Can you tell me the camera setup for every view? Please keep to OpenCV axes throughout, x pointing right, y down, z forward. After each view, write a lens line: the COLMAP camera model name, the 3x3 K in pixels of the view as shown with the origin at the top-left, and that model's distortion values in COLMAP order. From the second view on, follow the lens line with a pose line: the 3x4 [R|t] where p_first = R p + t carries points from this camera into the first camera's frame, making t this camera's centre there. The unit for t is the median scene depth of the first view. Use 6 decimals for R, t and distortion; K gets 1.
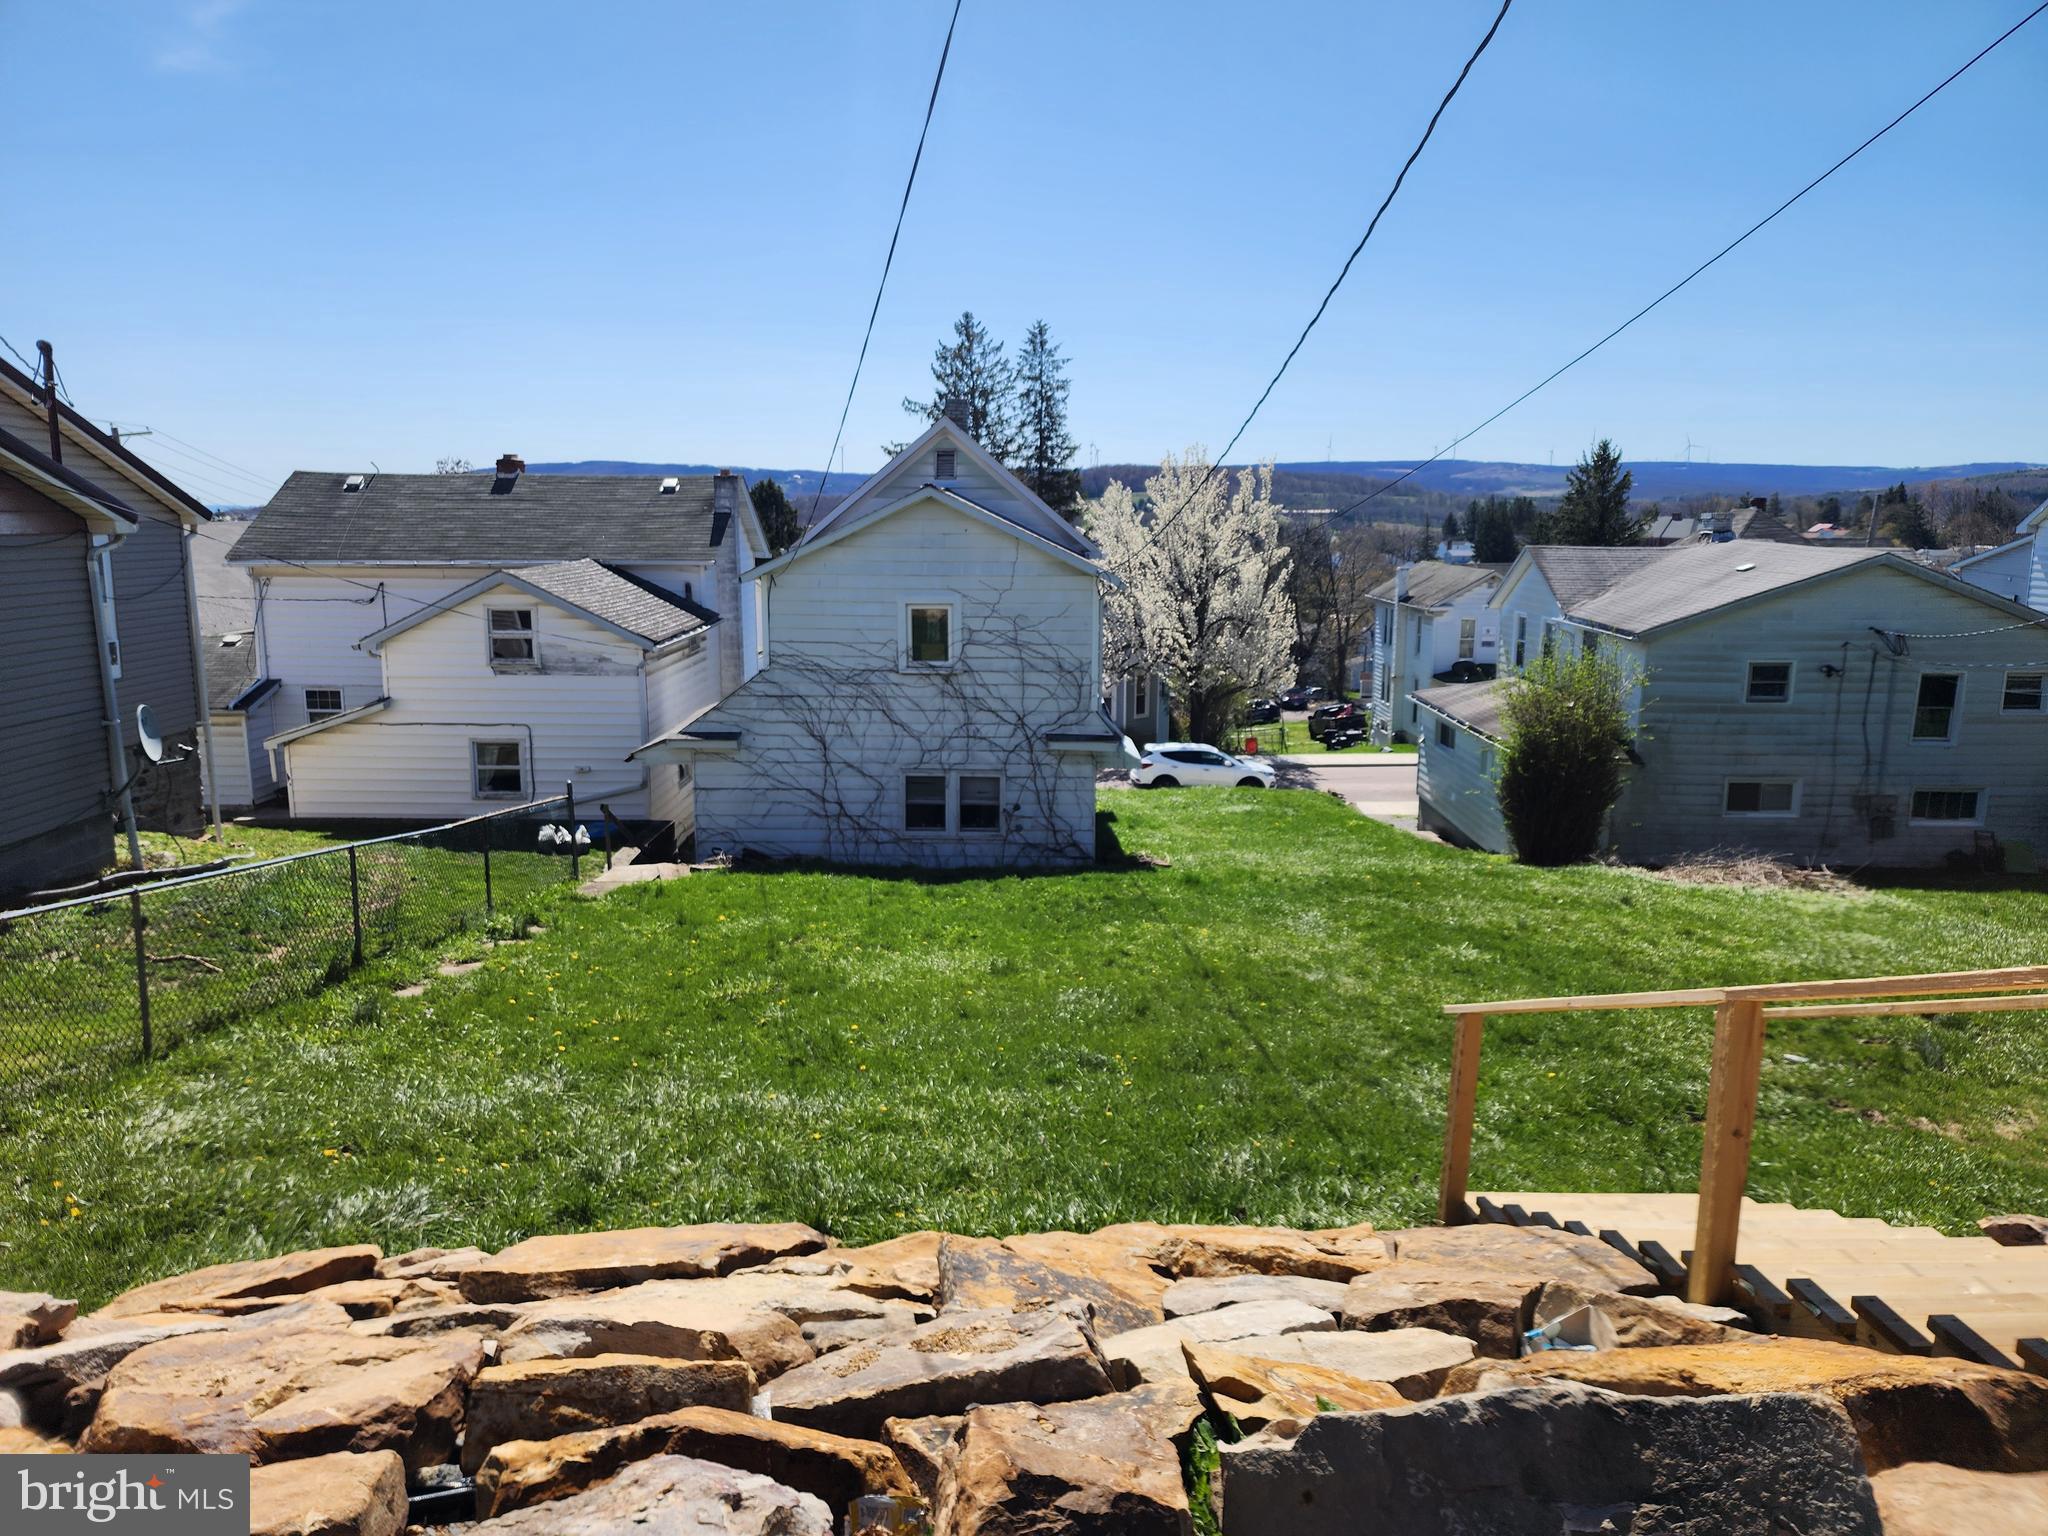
lens RADIAL K [[1373.5, 0, 1024.0], [0, 1373.5, 768.0], [0, 0, 1]] dist [0.057807, -0.077001]
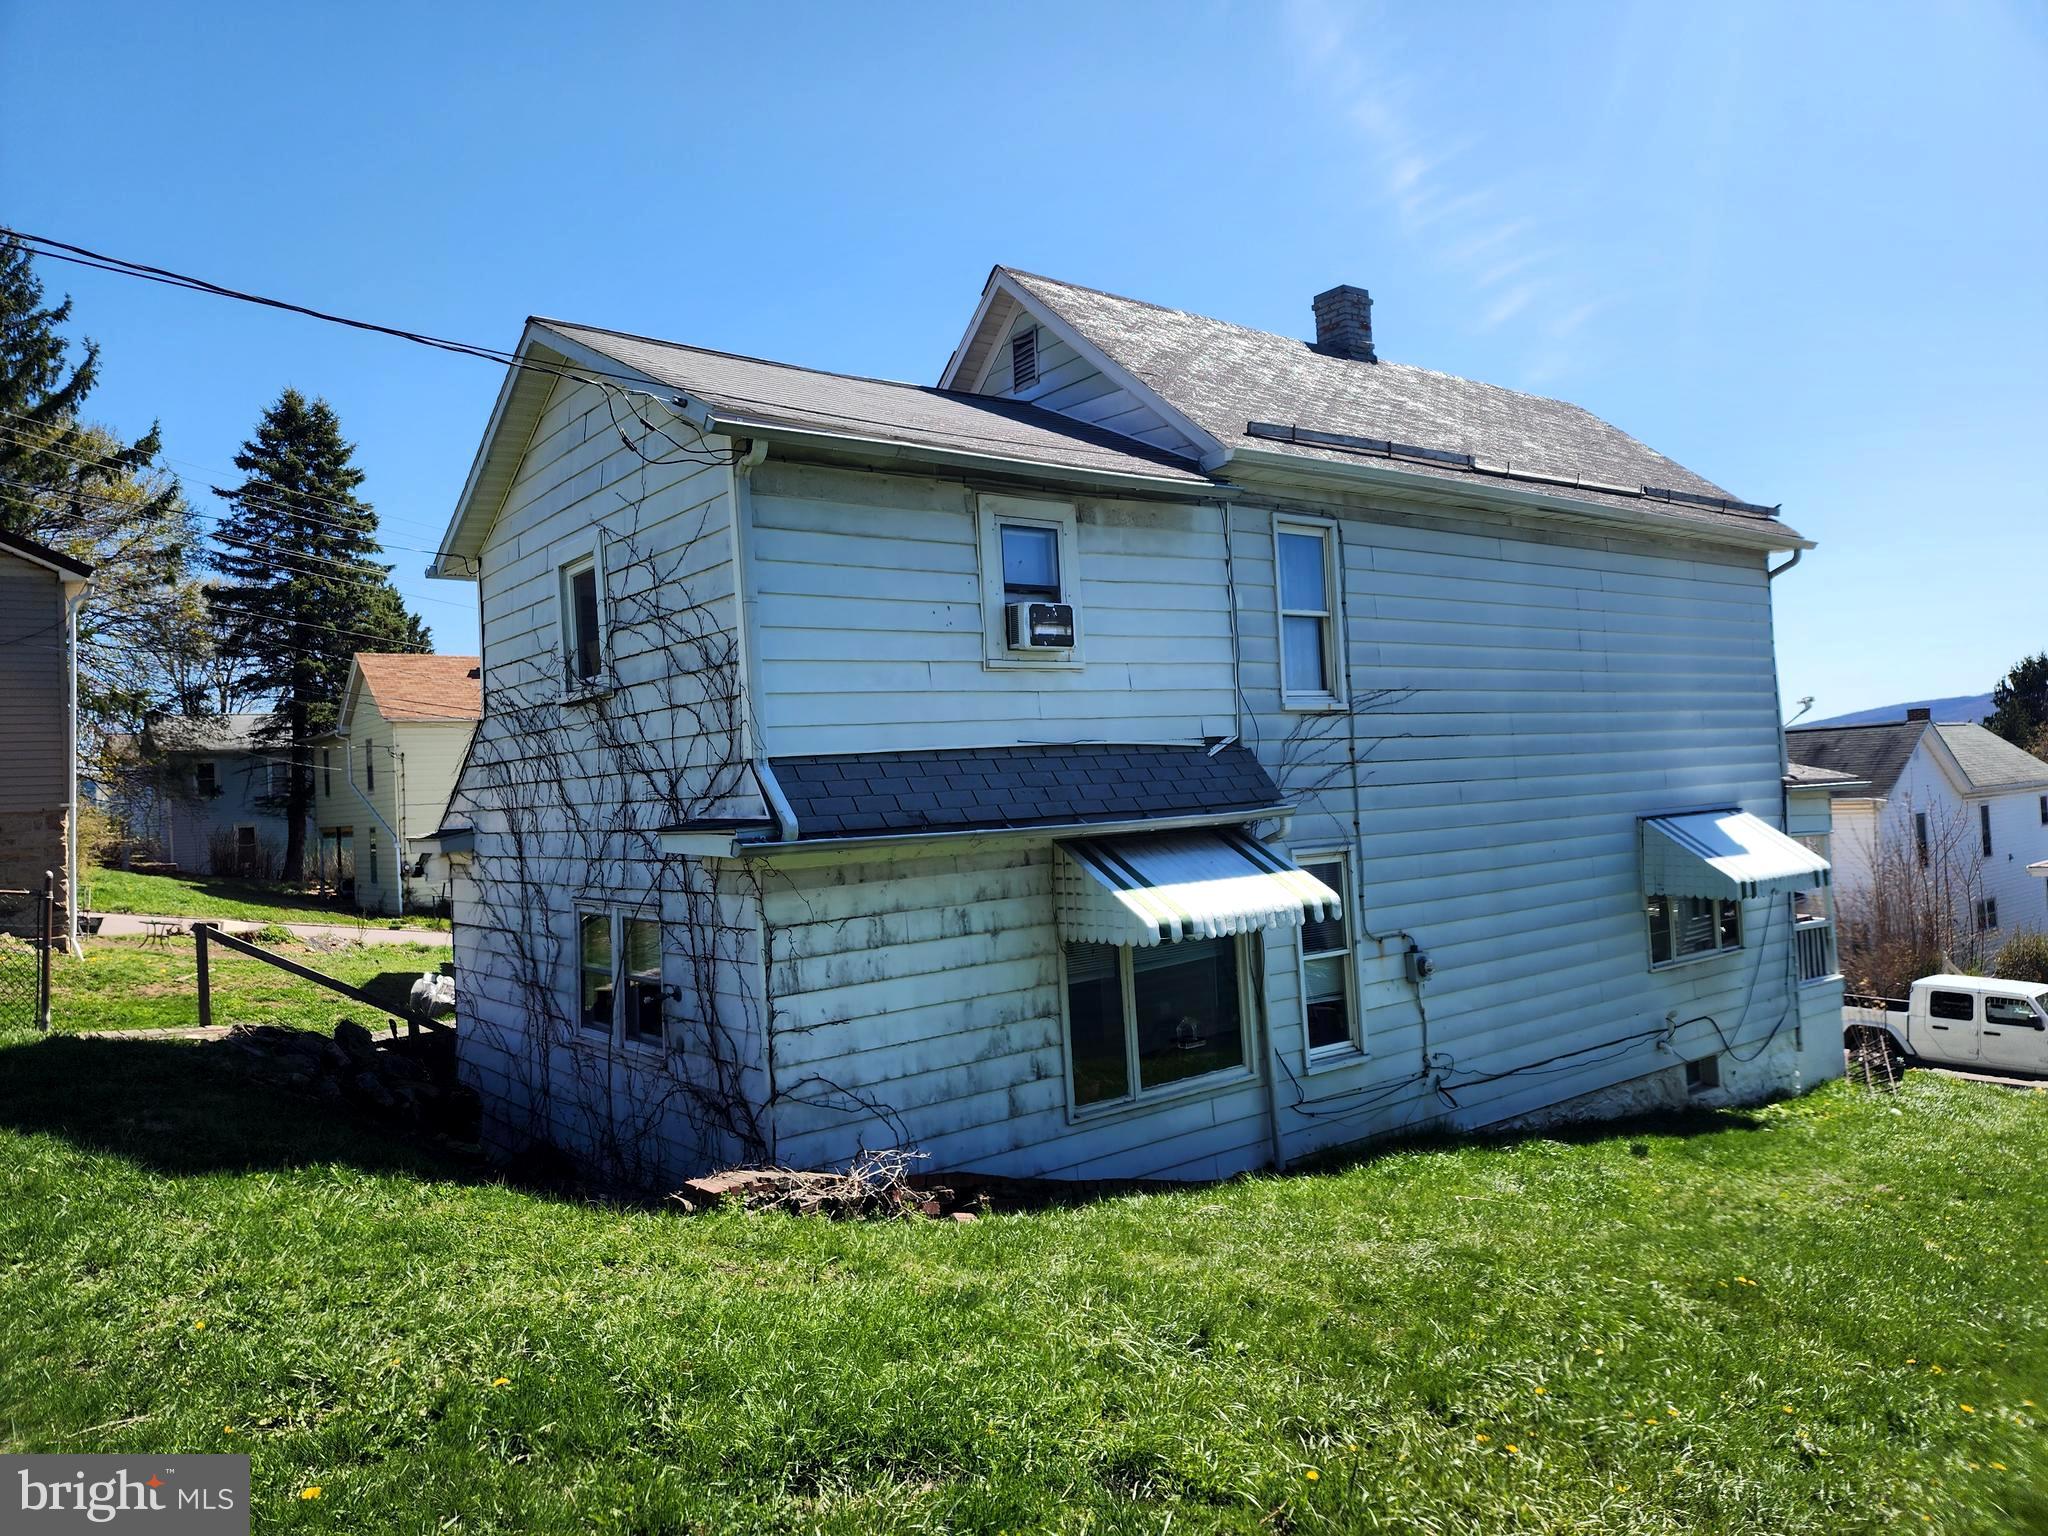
lens RADIAL K [[1373.5, 0, 1024.0], [0, 1373.5, 768.0], [0, 0, 1]] dist [0.057807, -0.077001]
pose [[0.614107, -0.055748, -0.787251, 0.409997], [-0.091761, 0.985694, -0.141379, 0.010054], [0.783870, 0.159061, 0.600206, 0.821375]]
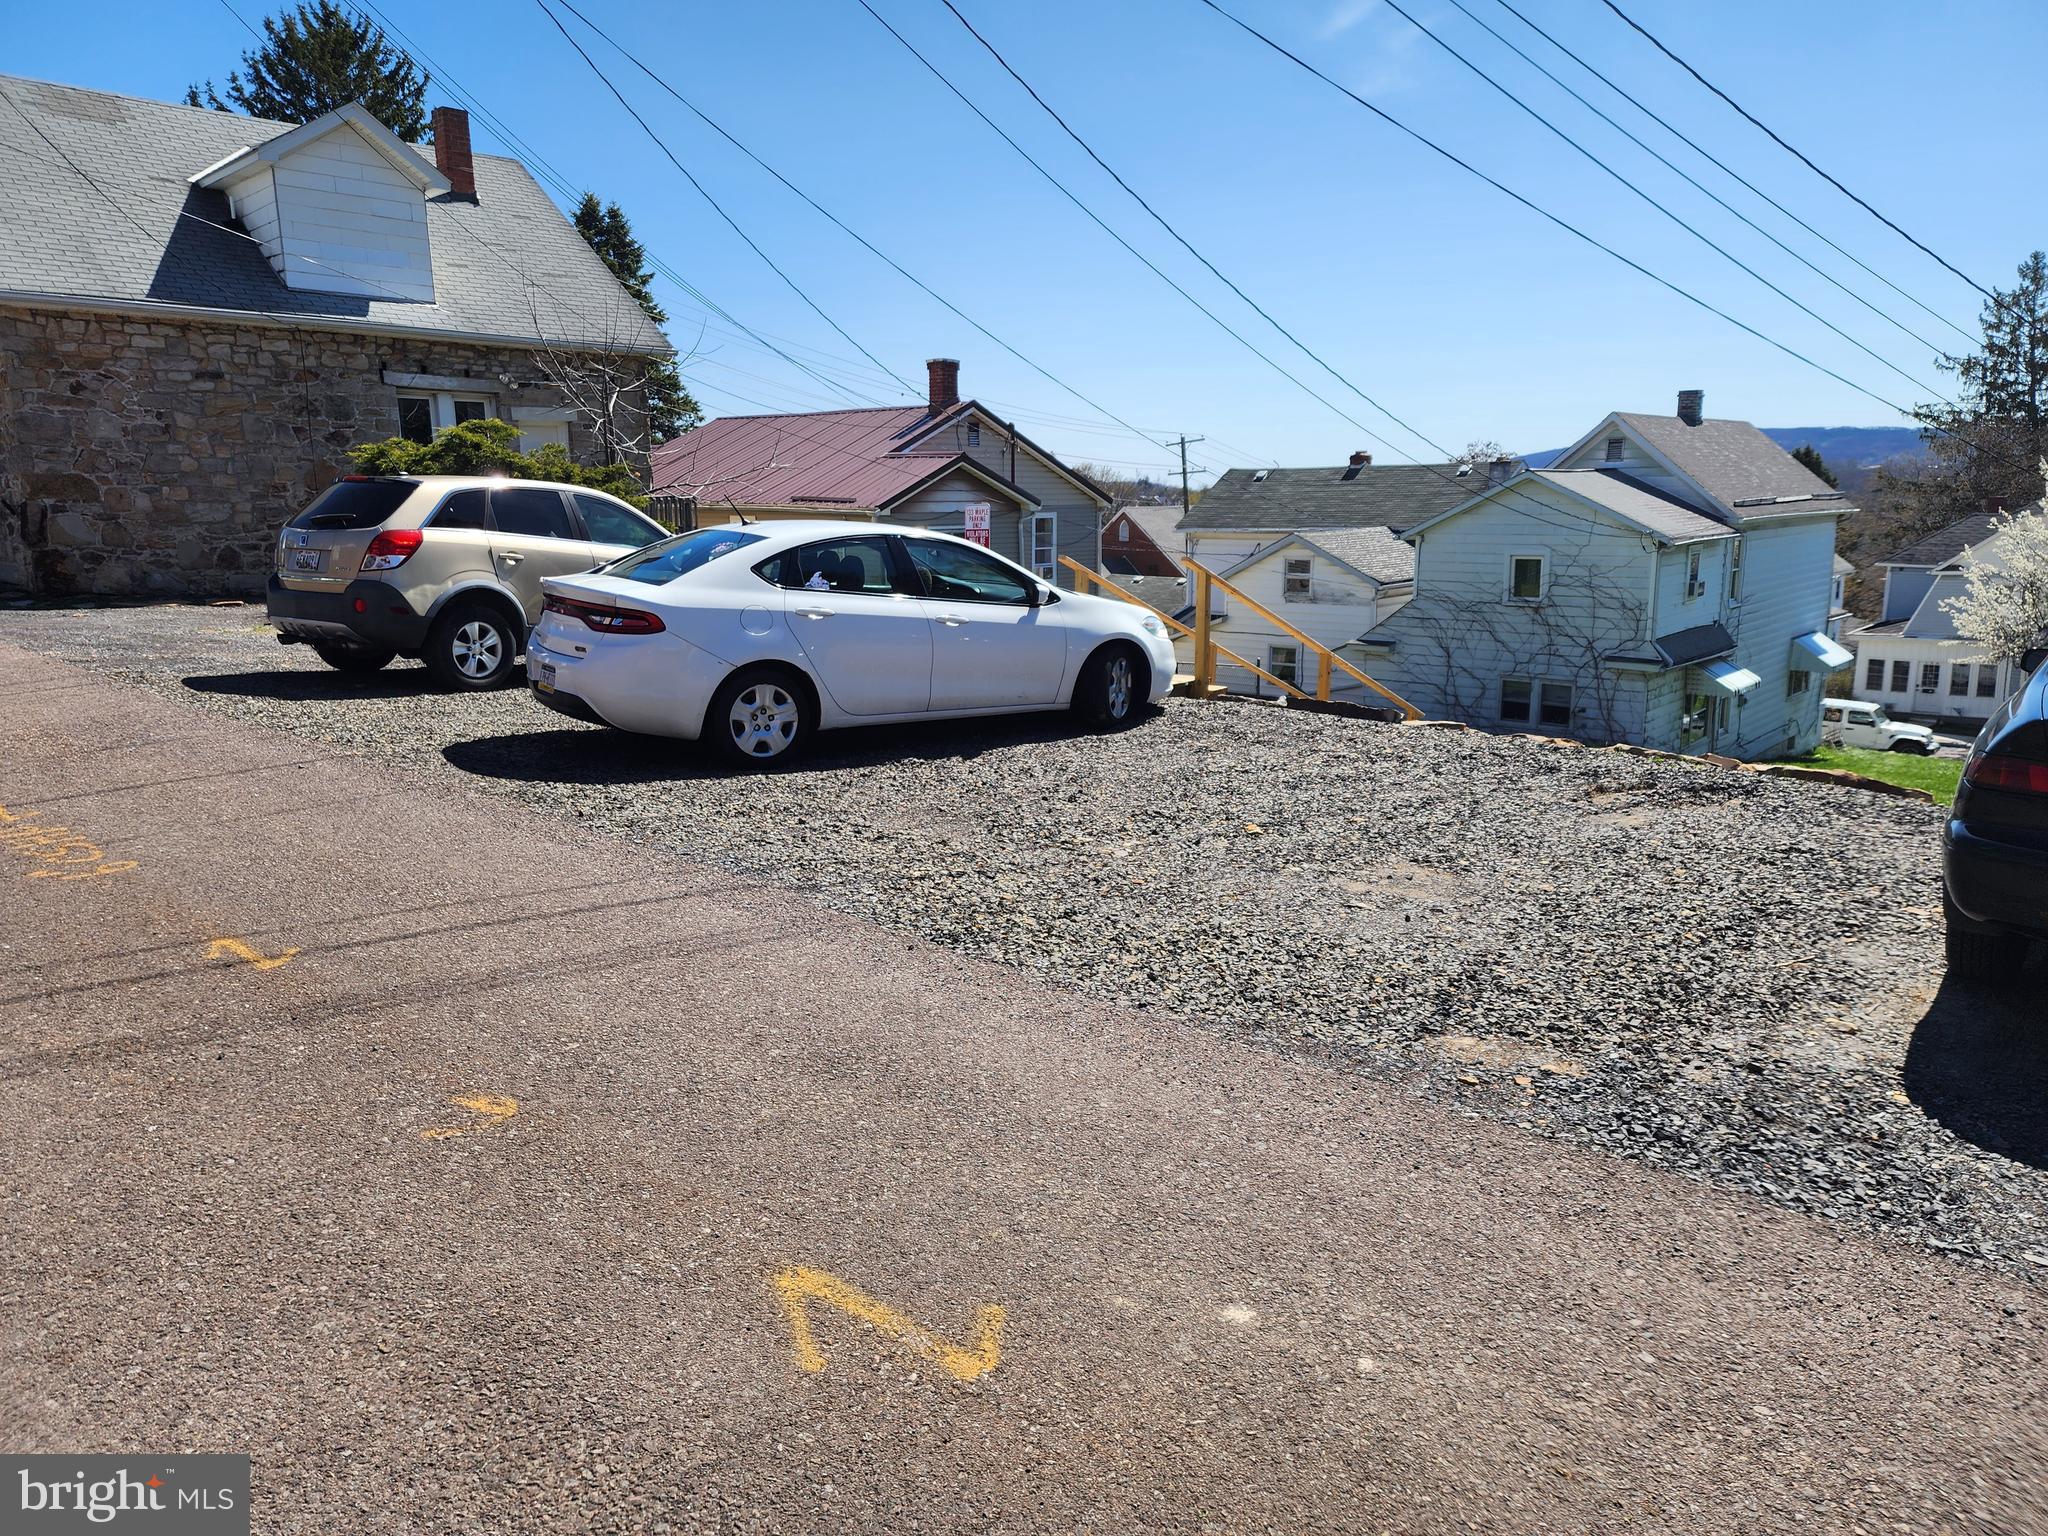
lens RADIAL K [[1373.5, 0, 1024.0], [0, 1373.5, 768.0], [0, 0, 1]] dist [0.057807, -0.077001]
pose [[0.738801, 0.117255, -0.663644, 0.494970], [-0.106091, 0.992705, 0.057289, 0.065396], [0.665520, 0.028081, 0.745851, -0.360744]]
